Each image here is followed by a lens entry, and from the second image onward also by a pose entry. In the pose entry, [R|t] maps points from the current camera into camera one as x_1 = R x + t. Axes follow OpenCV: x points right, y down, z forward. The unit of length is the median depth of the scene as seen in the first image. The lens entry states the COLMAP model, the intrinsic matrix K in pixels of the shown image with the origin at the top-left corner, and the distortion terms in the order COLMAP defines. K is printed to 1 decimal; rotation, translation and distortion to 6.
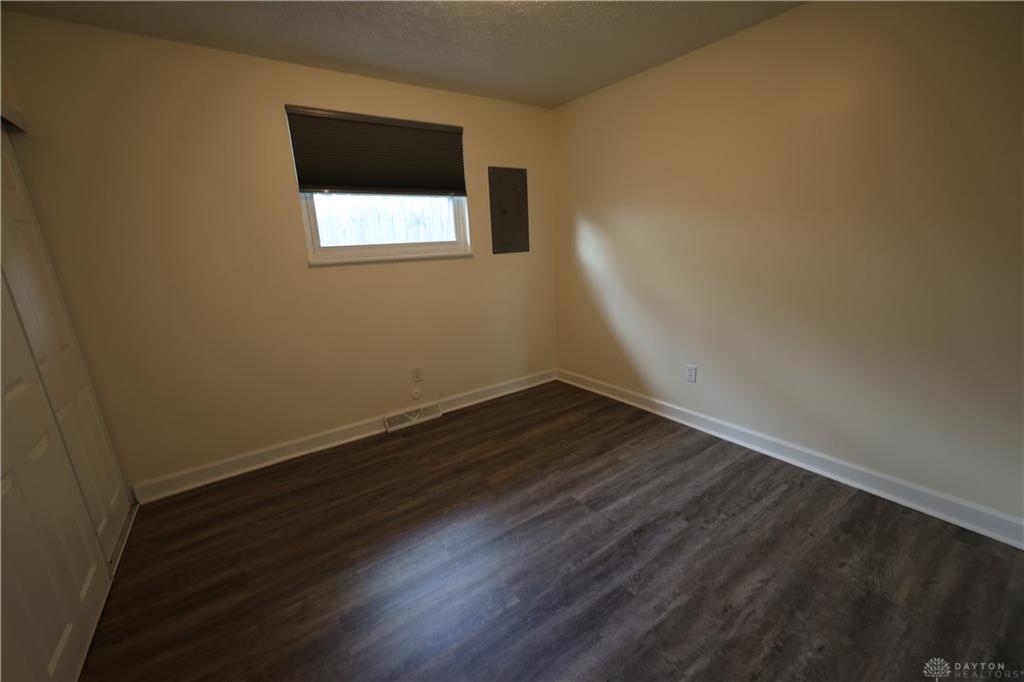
lens RADIAL K [[409.6, 0, 511.6], [0, 409.6, 343.0], [0, 0, 1]] dist [-0.009520, 0.000416]
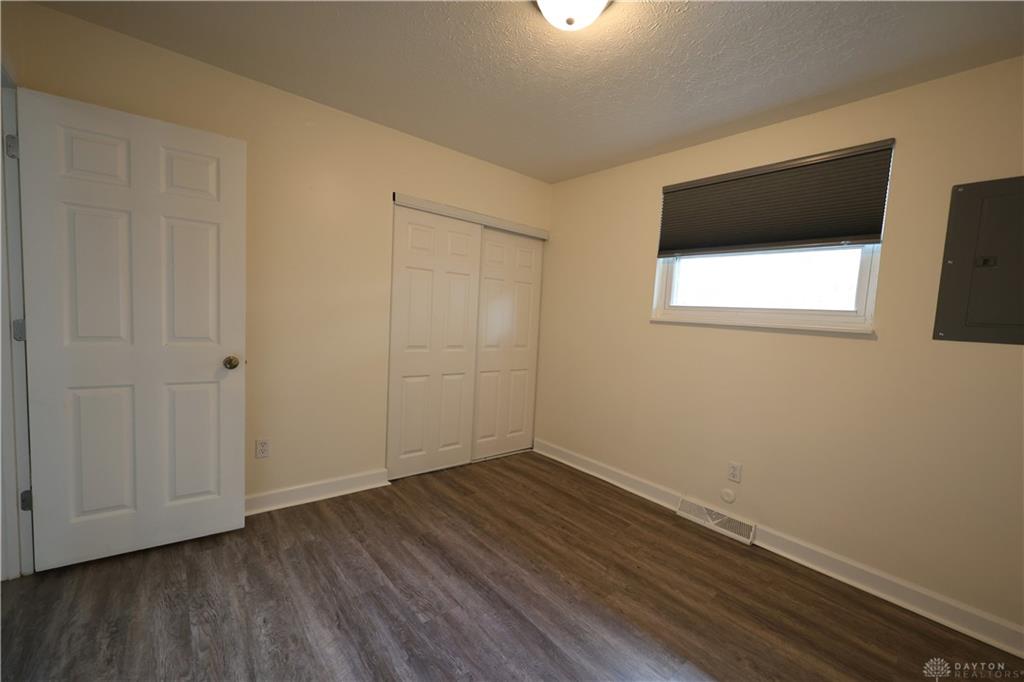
lens RADIAL K [[409.6, 0, 509.5], [0, 409.6, 343.9], [0, 0, 1]] dist [-0.009520, 0.000416]
pose [[0.077440, 0.118524, -0.989927, 0.555456], [-0.307244, 0.947422, 0.089400, -0.107406], [0.948475, 0.297226, 0.109784, 0.510377]]
